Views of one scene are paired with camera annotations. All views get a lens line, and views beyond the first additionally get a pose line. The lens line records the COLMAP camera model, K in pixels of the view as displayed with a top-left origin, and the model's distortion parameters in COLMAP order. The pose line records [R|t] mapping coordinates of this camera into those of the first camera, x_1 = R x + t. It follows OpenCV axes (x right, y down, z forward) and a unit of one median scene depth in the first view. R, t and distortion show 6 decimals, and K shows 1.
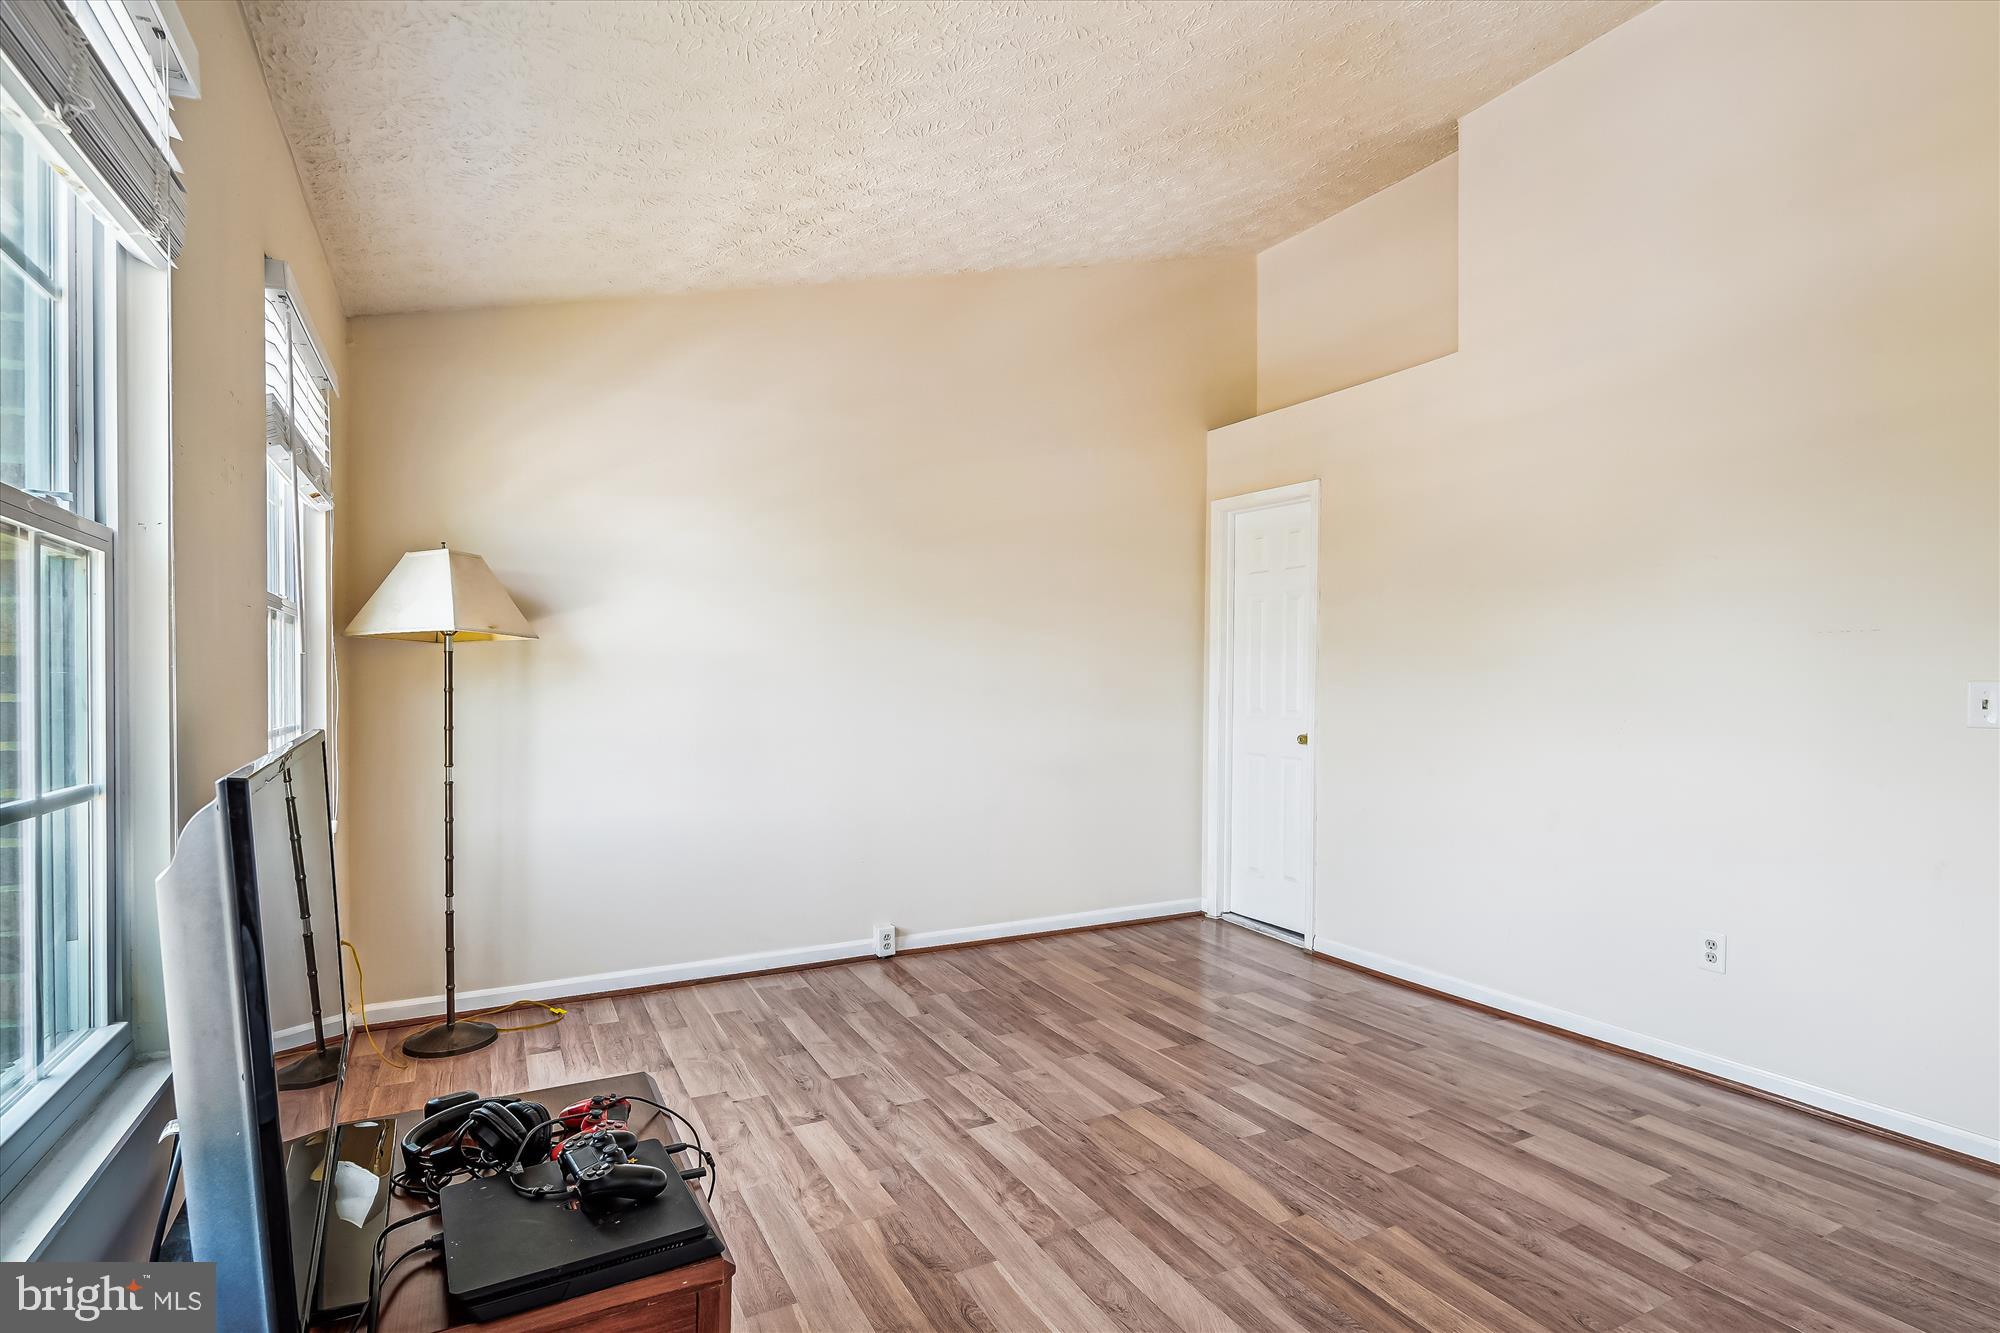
lens RADIAL K [[1008.0, 0, 1012.2], [0, 1008.0, 736.7], [0, 0, 1]] dist [0.001872, 0.000158]
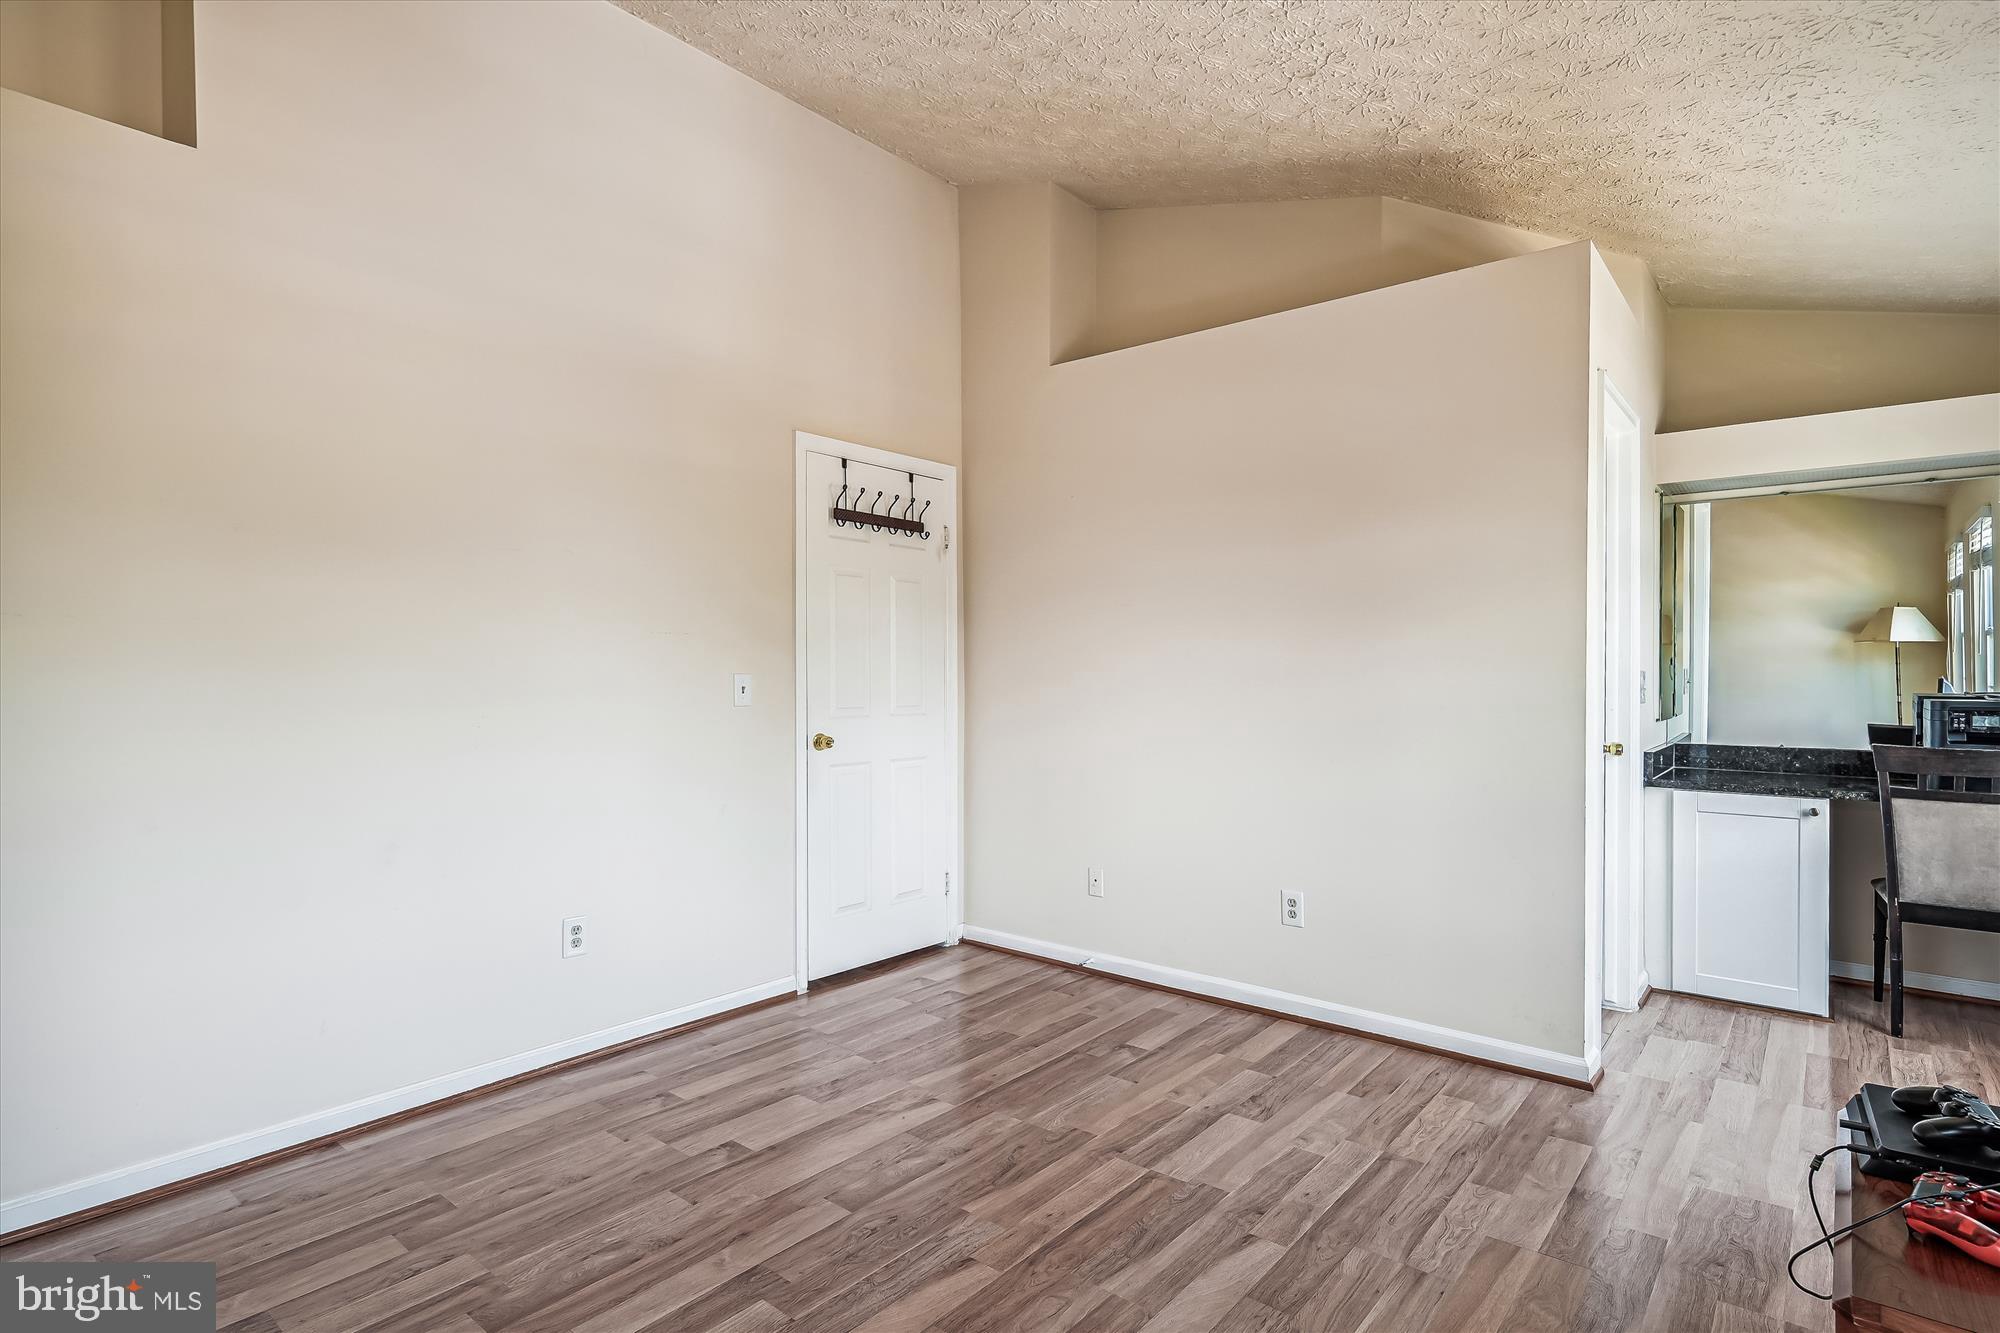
lens RADIAL K [[1016.2, 0, 1000.0], [0, 1016.2, 666.5], [0, 0, 1]] dist [-0.001120, -0.000161]
pose [[-0.380182, 0.010493, 0.924852, -0.415186], [0.053161, 0.998530, 0.010525, -0.048091], [-0.923383, 0.053168, -0.380181, 0.940086]]
